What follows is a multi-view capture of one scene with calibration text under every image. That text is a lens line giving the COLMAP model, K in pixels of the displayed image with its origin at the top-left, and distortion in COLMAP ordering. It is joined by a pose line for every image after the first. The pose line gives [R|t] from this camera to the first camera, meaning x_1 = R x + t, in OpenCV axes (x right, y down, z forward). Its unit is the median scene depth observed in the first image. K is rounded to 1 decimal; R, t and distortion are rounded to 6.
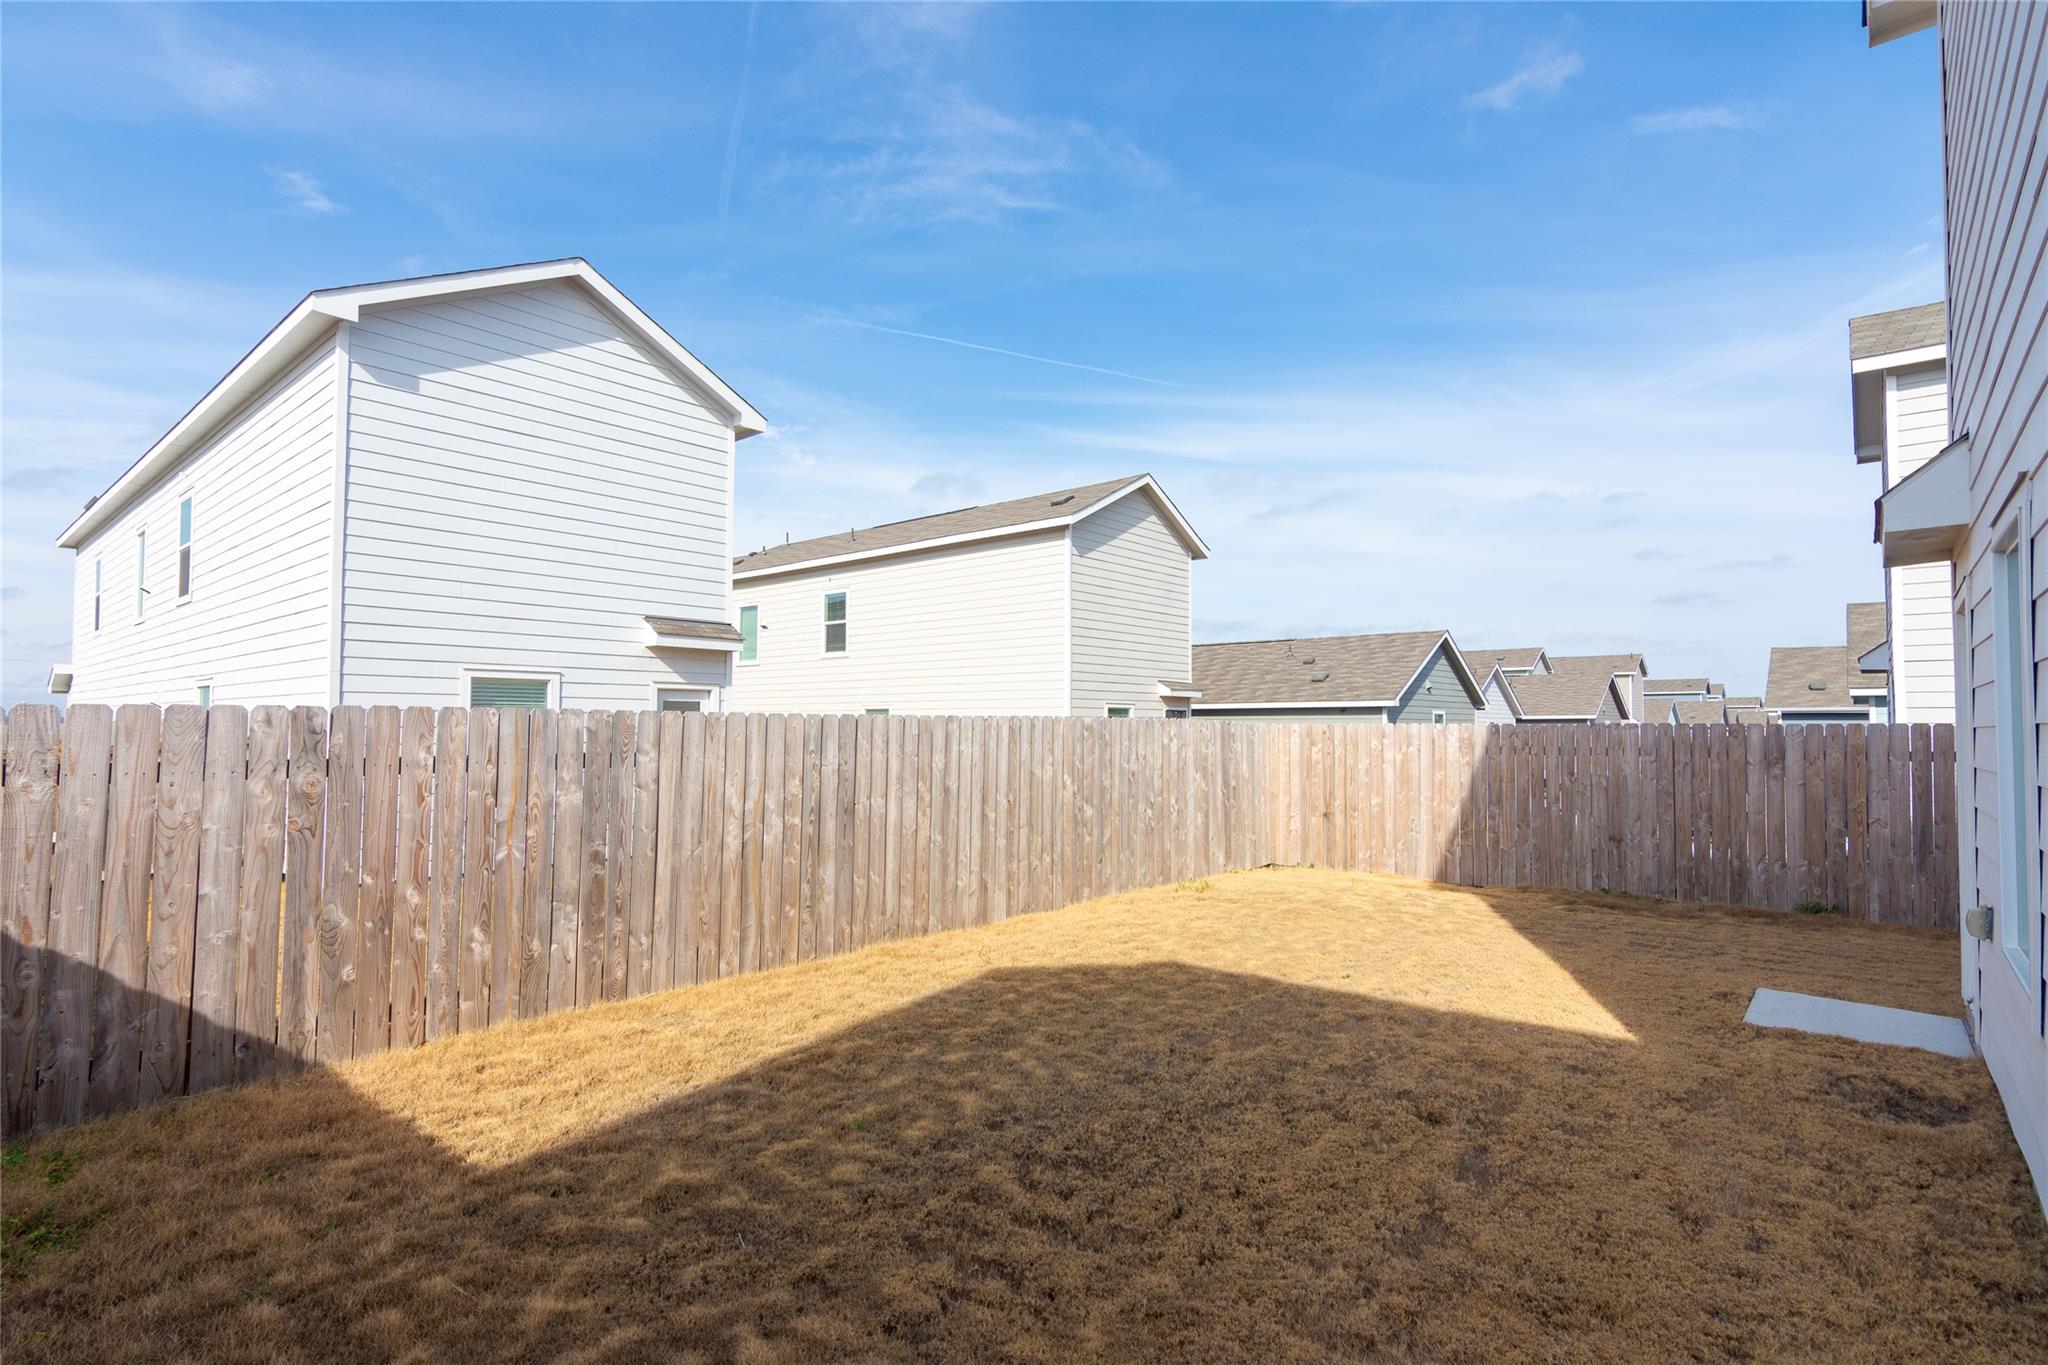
lens RADIAL K [[990.8, 0, 1013.8], [0, 990.8, 684.6], [0, 0, 1]] dist [0.000775, 0.000667]
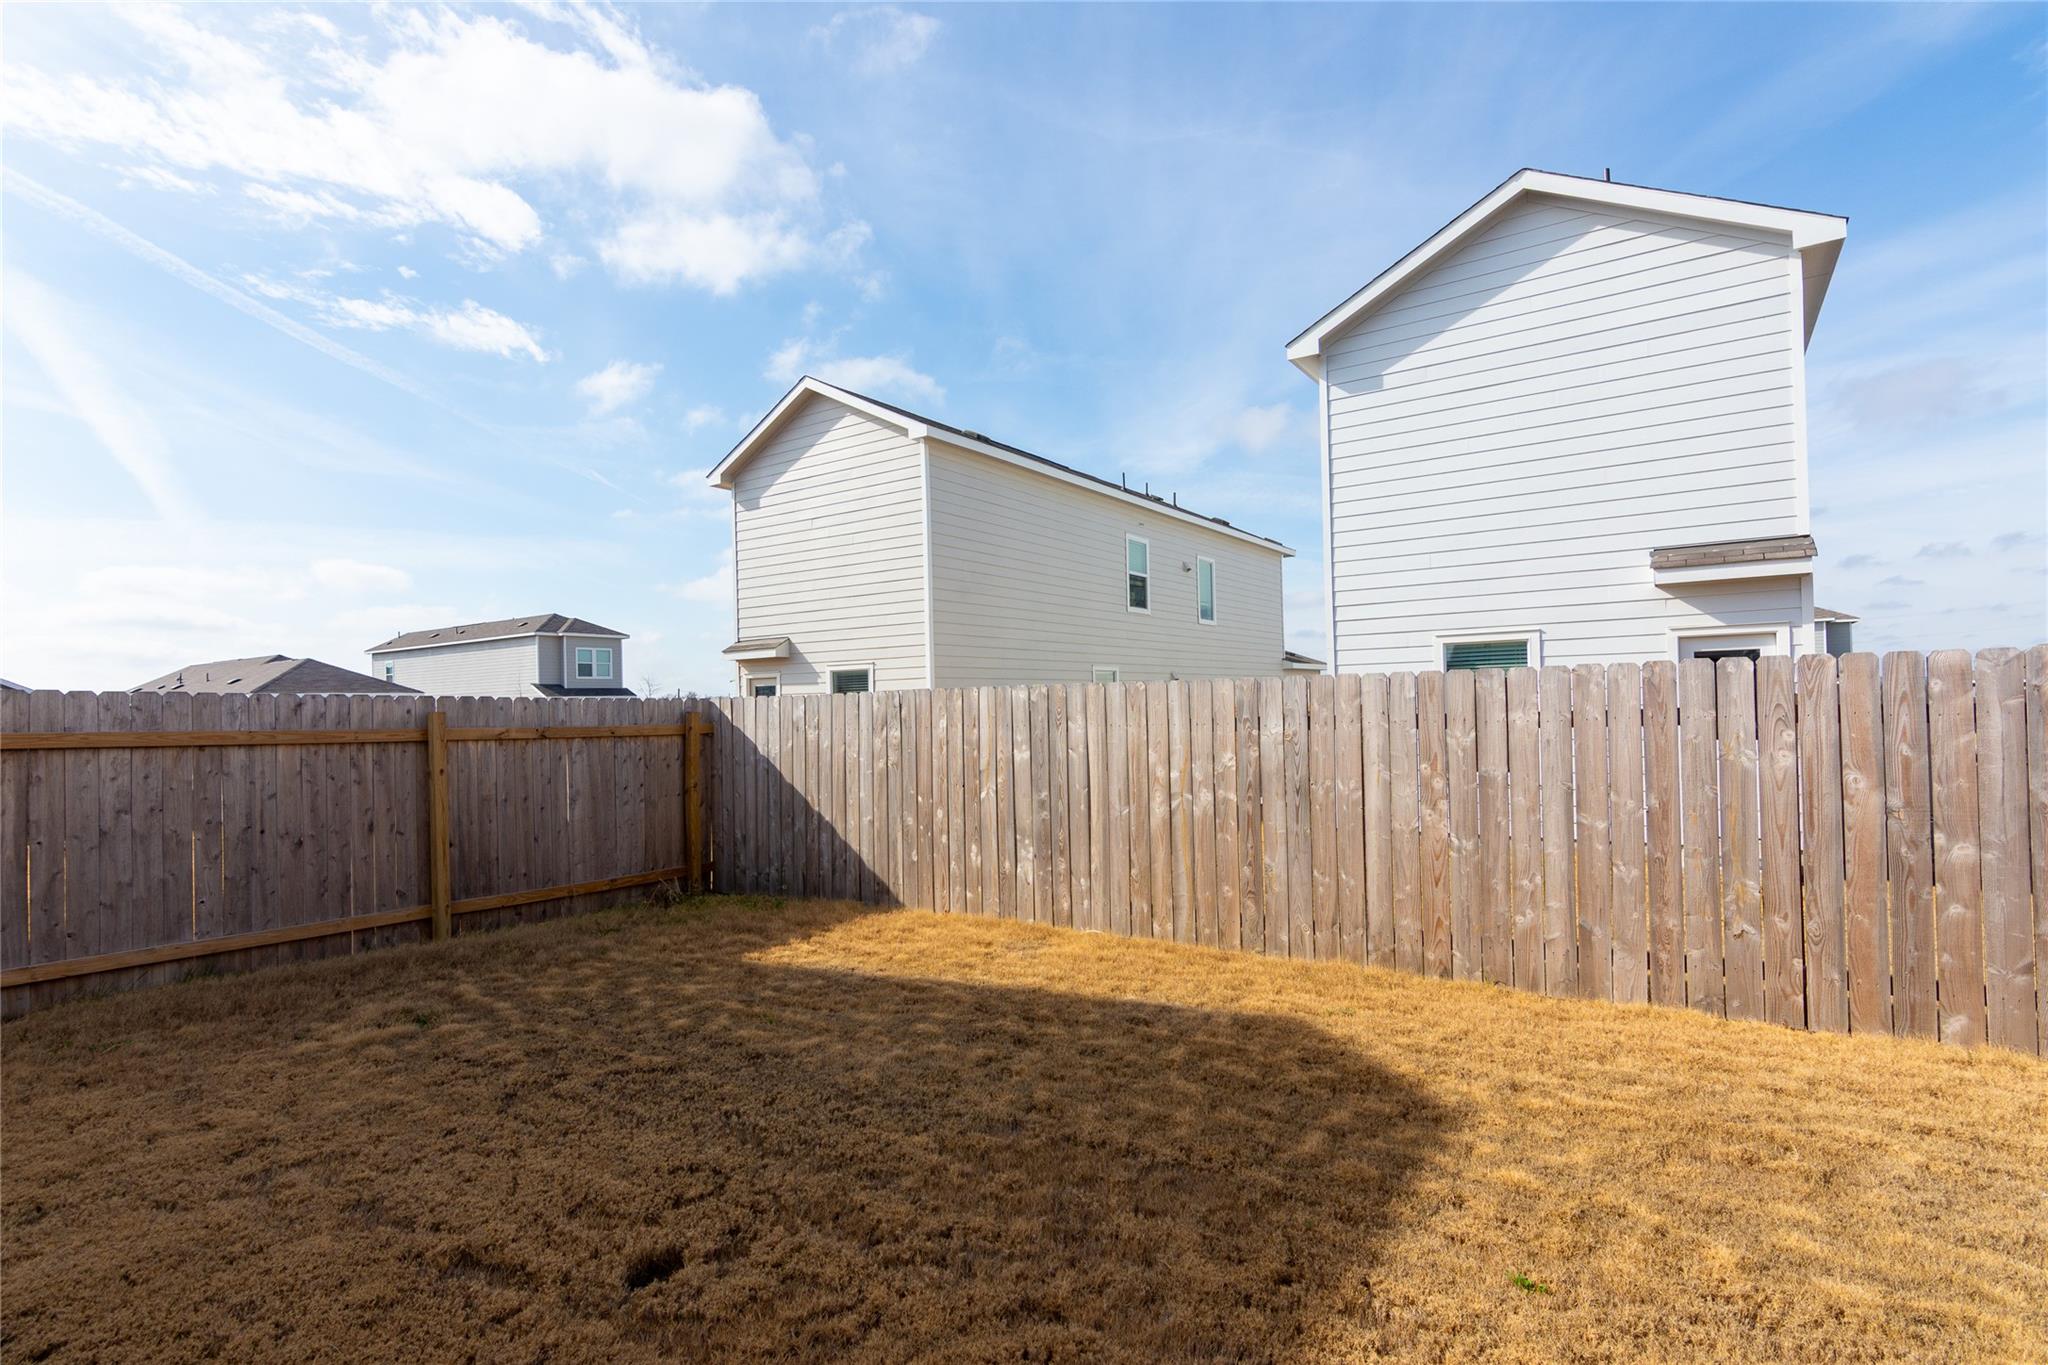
lens RADIAL K [[990.8, 0, 1018.3], [0, 990.8, 684.1], [0, 0, 1]] dist [0.000775, 0.000667]
pose [[0.108764, -0.026229, -0.993721, 0.714466], [0.066971, 0.997574, -0.019001, 0.040890], [0.991809, -0.064484, 0.110257, 0.751849]]
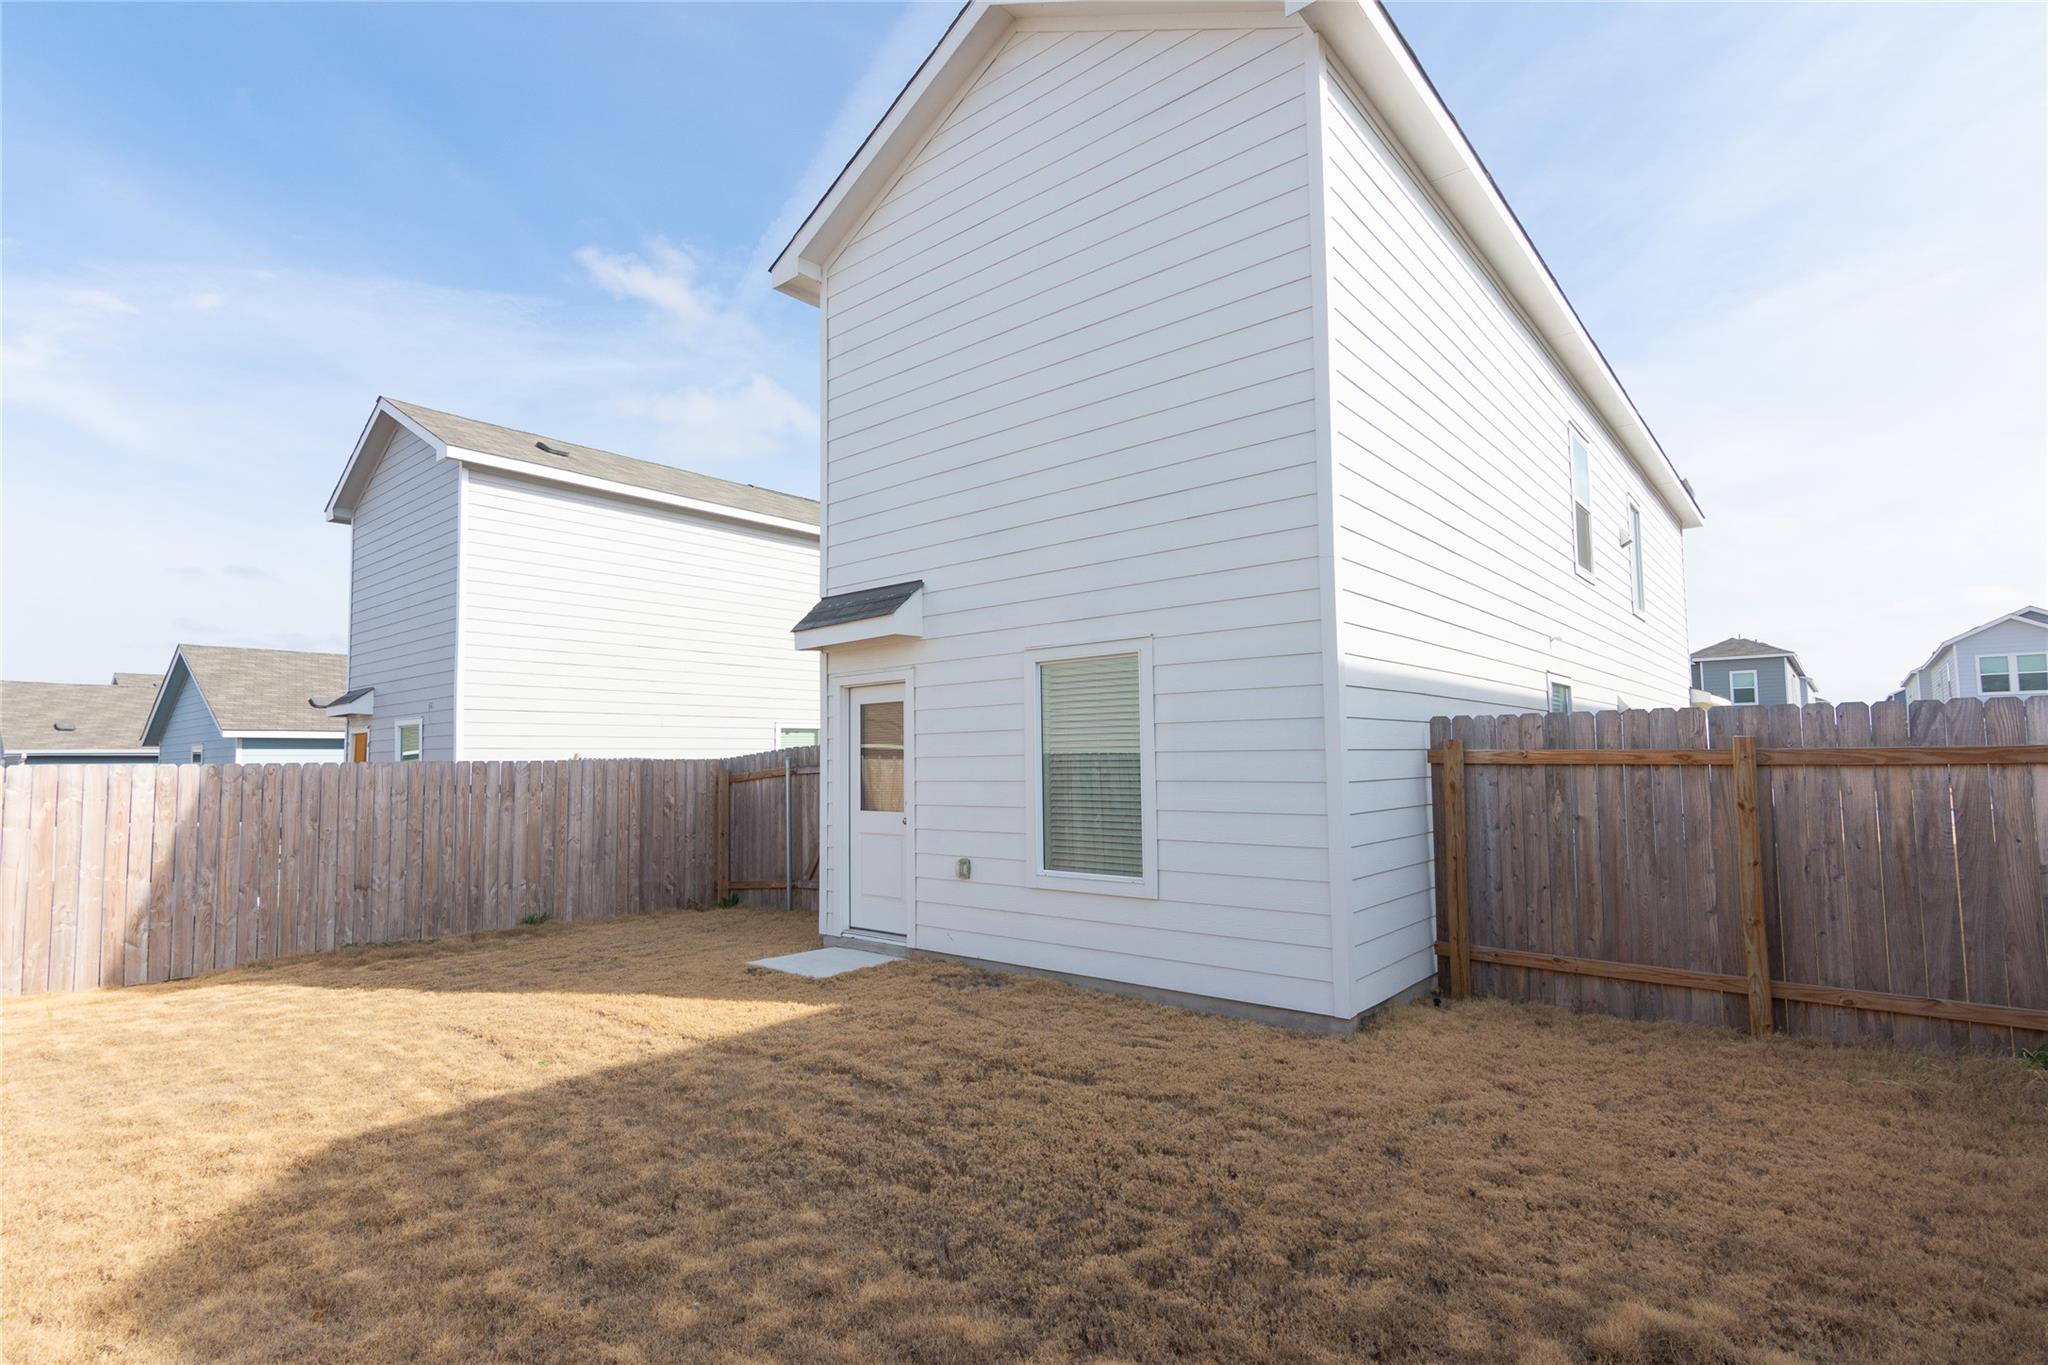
lens RADIAL K [[990.8, 0, 1018.3], [0, 990.8, 693.9], [0, 0, 1]] dist [0.000775, 0.000667]
pose [[-0.013019, 0.063509, 0.997896, -0.512178], [-0.027649, 0.997576, -0.063849, 0.026754], [-0.999533, -0.028422, -0.011232, 0.609918]]
